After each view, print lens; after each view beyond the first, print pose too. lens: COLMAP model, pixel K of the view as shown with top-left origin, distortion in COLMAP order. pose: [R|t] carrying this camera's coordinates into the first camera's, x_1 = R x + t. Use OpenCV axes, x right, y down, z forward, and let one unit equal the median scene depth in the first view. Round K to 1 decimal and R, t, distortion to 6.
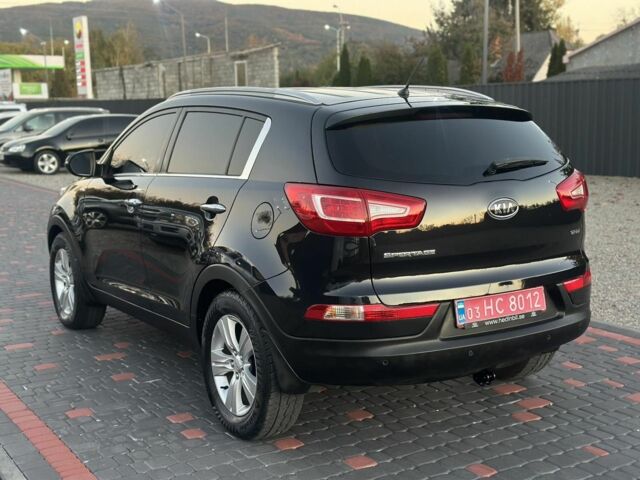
lens RADIAL K [[893.2, 0, 337.3], [0, 893.2, 240.0], [0, 0, 1]] dist [0.110168, -0.060603]
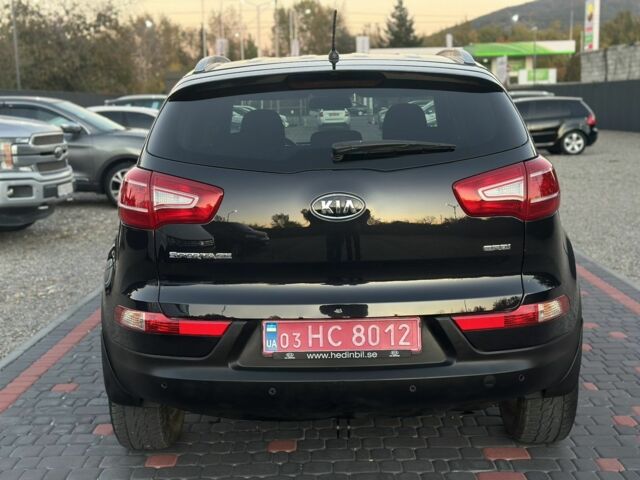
lens RADIAL K [[893.2, 0, 337.3], [0, 893.2, 240.0], [0, 0, 1]] dist [0.110168, -0.060603]
pose [[0.829694, 0.078827, -0.552626, 0.581141], [-0.070113, 0.996855, 0.036926, -0.034164], [0.553798, 0.008109, 0.832611, 0.368428]]
